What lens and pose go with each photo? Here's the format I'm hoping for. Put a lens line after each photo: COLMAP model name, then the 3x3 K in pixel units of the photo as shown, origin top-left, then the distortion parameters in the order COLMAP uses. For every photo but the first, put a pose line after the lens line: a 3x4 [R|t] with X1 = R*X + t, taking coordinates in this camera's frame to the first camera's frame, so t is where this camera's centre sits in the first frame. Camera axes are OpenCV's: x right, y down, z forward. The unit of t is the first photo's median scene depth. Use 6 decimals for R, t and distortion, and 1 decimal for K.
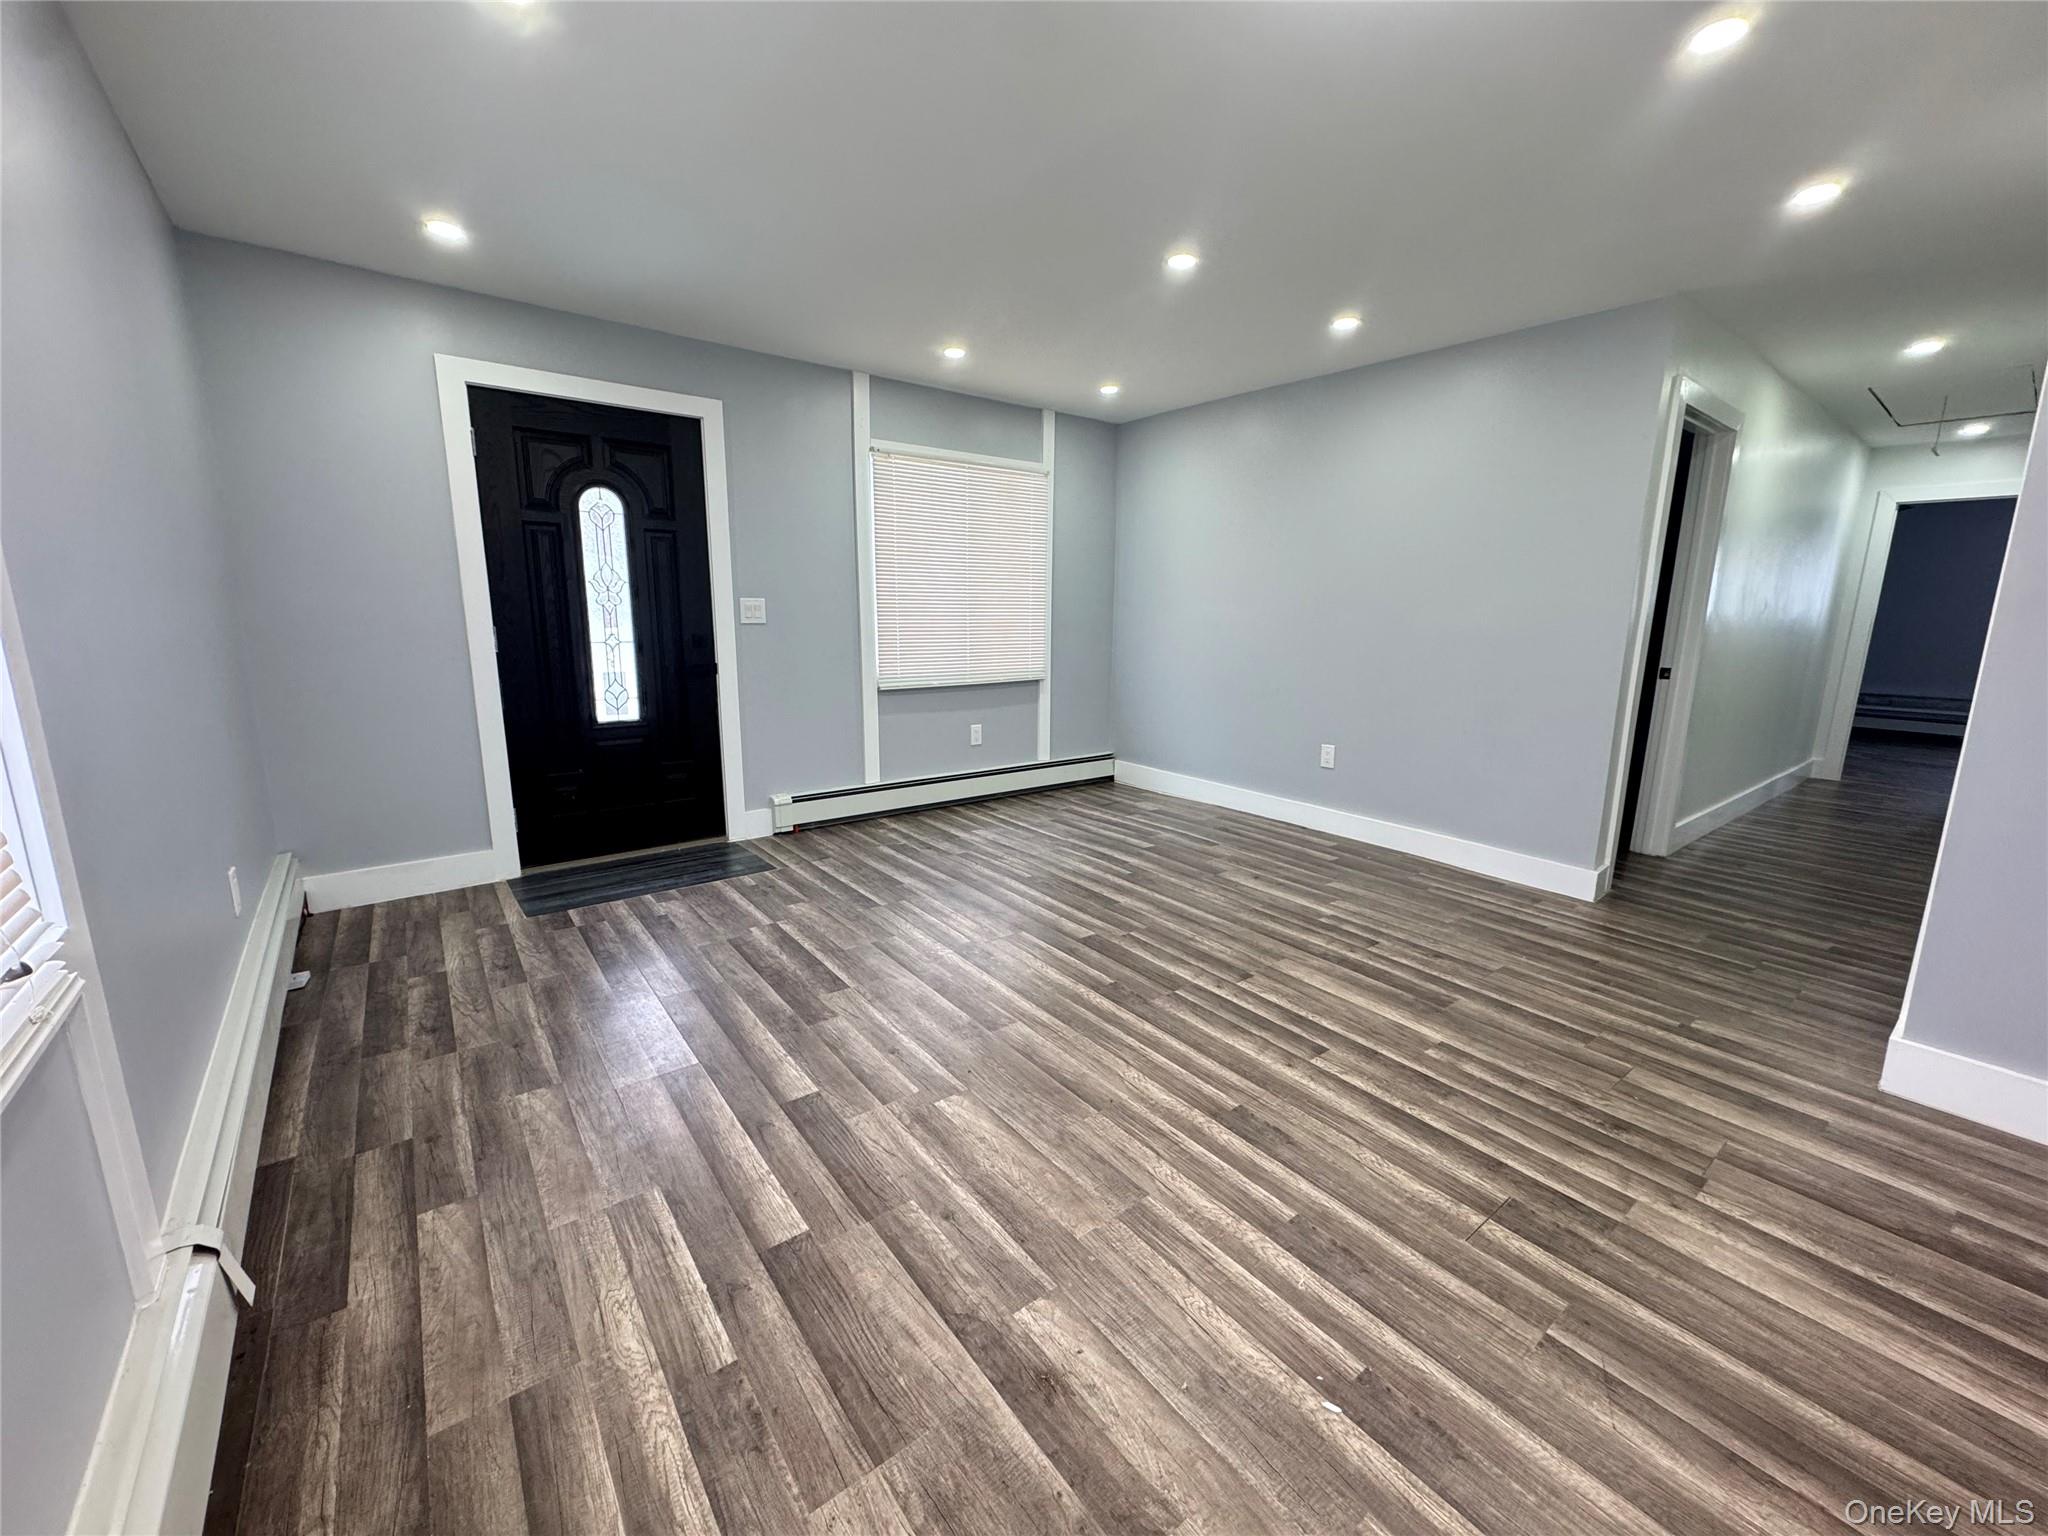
lens RADIAL K [[818.5, 0, 1031.9], [0, 818.5, 772.7], [0, 0, 1]] dist [0.000487, 0.000055]
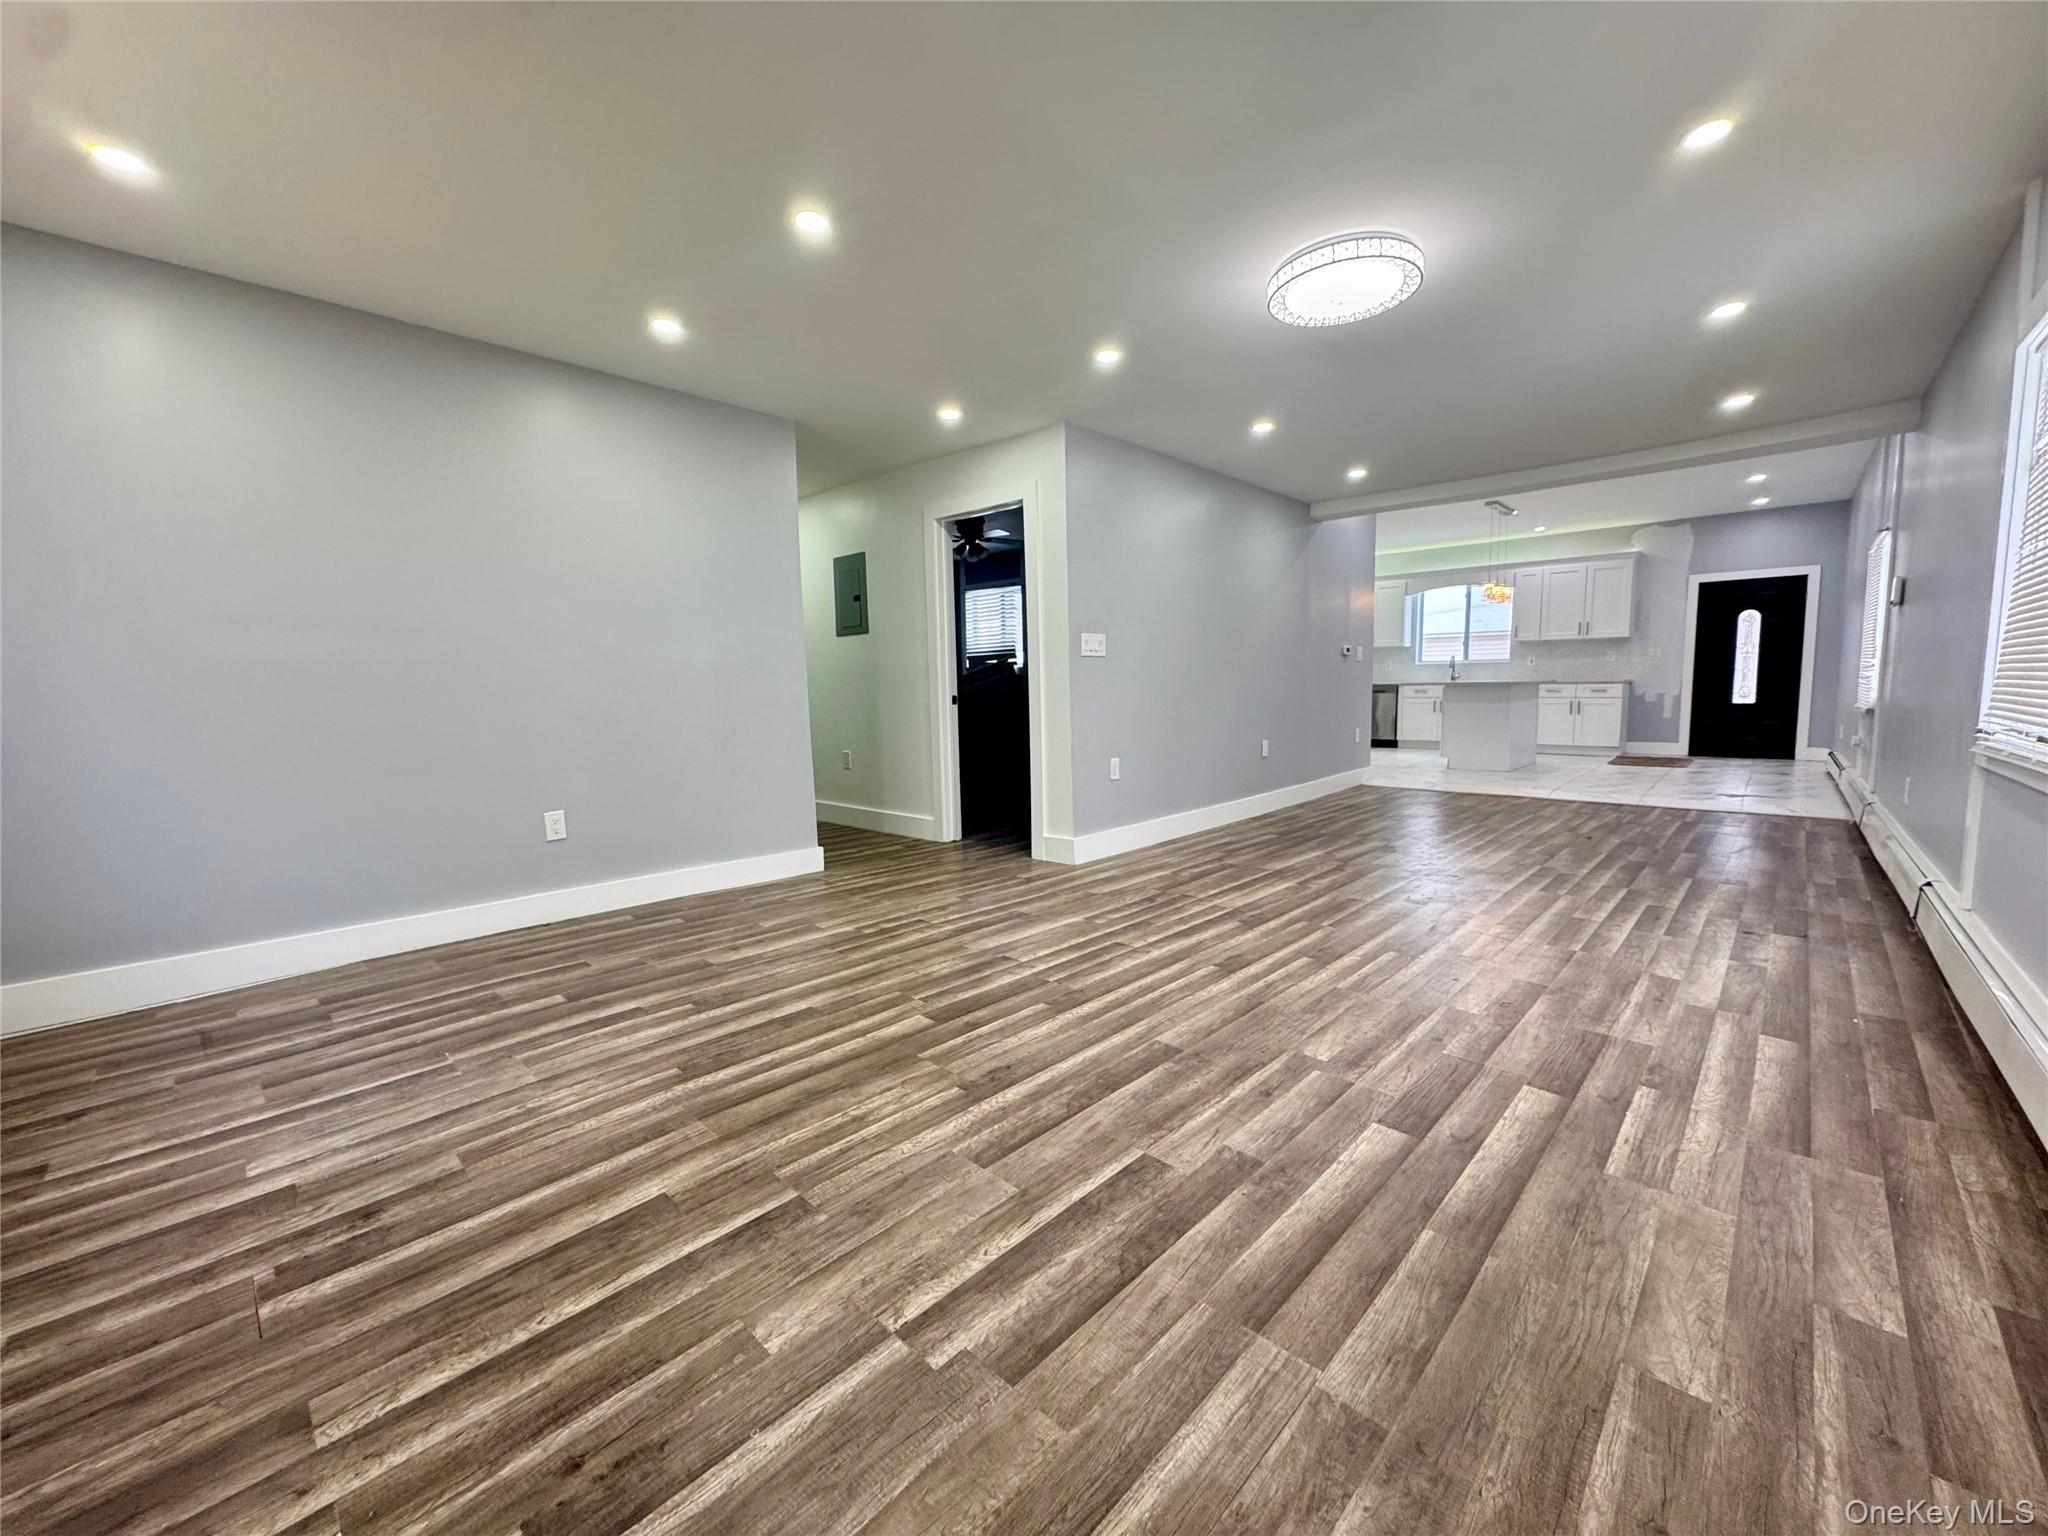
lens RADIAL K [[818.5, 0, 1028.7], [0, 818.5, 758.8], [0, 0, 1]] dist [0.000487, 0.000055]
pose [[-0.157883, -0.099992, 0.982382, -0.776885], [0.212956, 0.968001, 0.132753, -0.144315], [-0.964221, 0.230164, -0.131537, 1.041649]]
